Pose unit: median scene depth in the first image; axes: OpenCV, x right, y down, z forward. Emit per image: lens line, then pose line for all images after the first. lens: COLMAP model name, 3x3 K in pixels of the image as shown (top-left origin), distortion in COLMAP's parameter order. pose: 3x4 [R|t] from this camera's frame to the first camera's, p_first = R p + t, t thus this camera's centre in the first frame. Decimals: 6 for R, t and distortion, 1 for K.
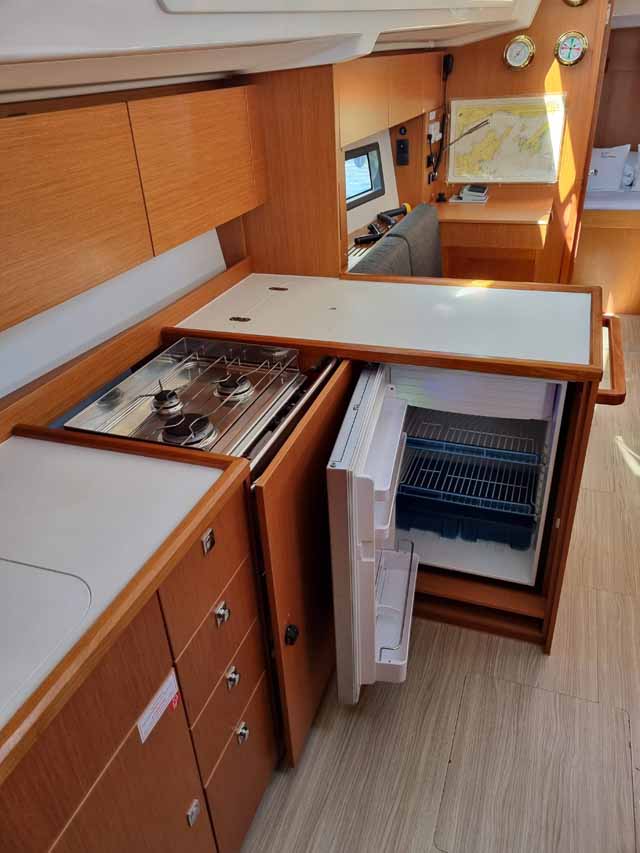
lens RADIAL K [[645.4, 0, 320.6], [0, 645.4, 451.5], [0, 0, 1]] dist [0.001933, 0.000295]
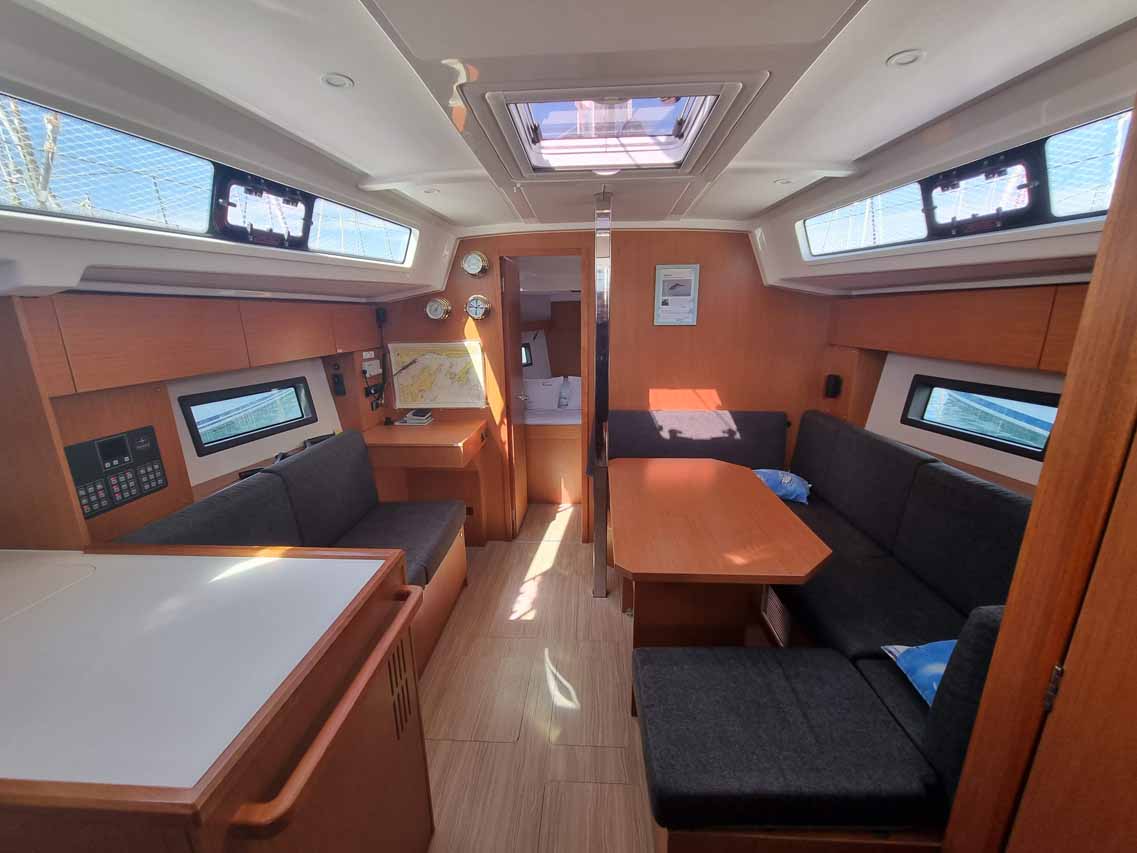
lens RADIAL K [[457.9, 0, 568.5], [0, 457.9, 426.5], [0, 0, 1]] dist [-0.000900, -0.000112]
pose [[0.958284, -0.026598, 0.284579, 0.277322], [0.113279, 0.949467, -0.292711, -0.125887], [-0.262413, 0.312737, 0.912872, 0.214135]]
